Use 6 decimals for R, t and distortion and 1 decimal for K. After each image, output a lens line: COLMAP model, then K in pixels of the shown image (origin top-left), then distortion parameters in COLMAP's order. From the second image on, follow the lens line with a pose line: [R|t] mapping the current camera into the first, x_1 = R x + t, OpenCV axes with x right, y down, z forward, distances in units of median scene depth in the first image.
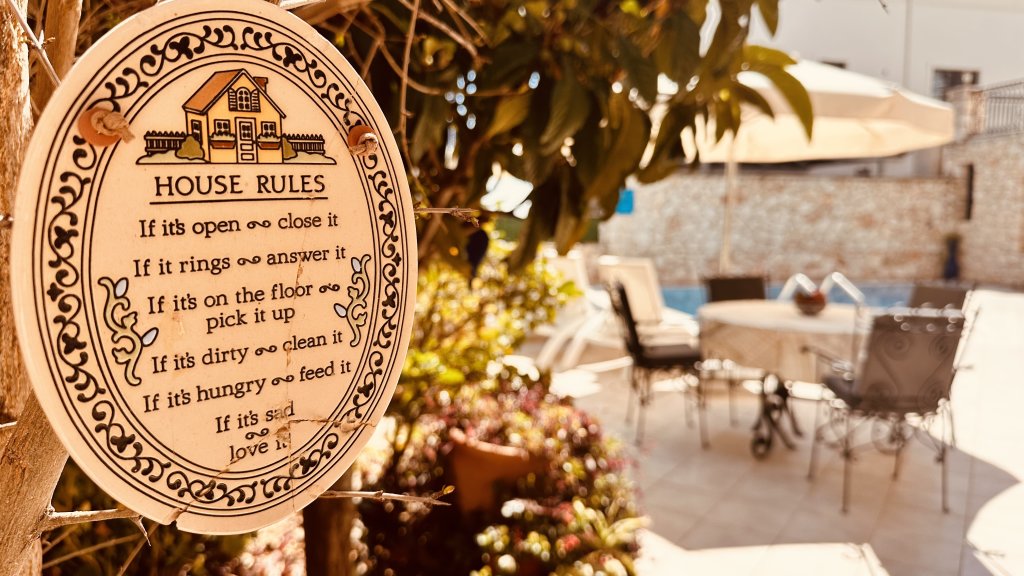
lens RADIAL K [[752.9, 0, 512.0], [0, 752.9, 288.0], [0, 0, 1]] dist [-0.013512, -0.005293]
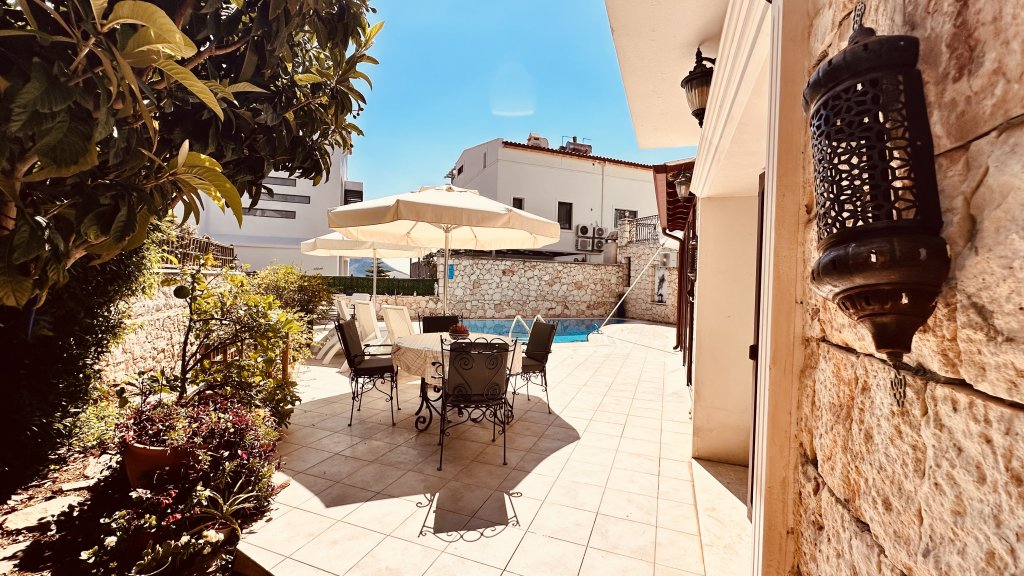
lens RADIAL K [[409.1, 0, 510.9], [0, 409.1, 286.6], [0, 0, 1]] dist [-0.001694, 0.000242]
pose [[0.979429, 0.020234, 0.200770, 0.154576], [-0.004193, 0.996786, -0.080005, -0.004835], [-0.201744, 0.077517, 0.976366, 0.040839]]
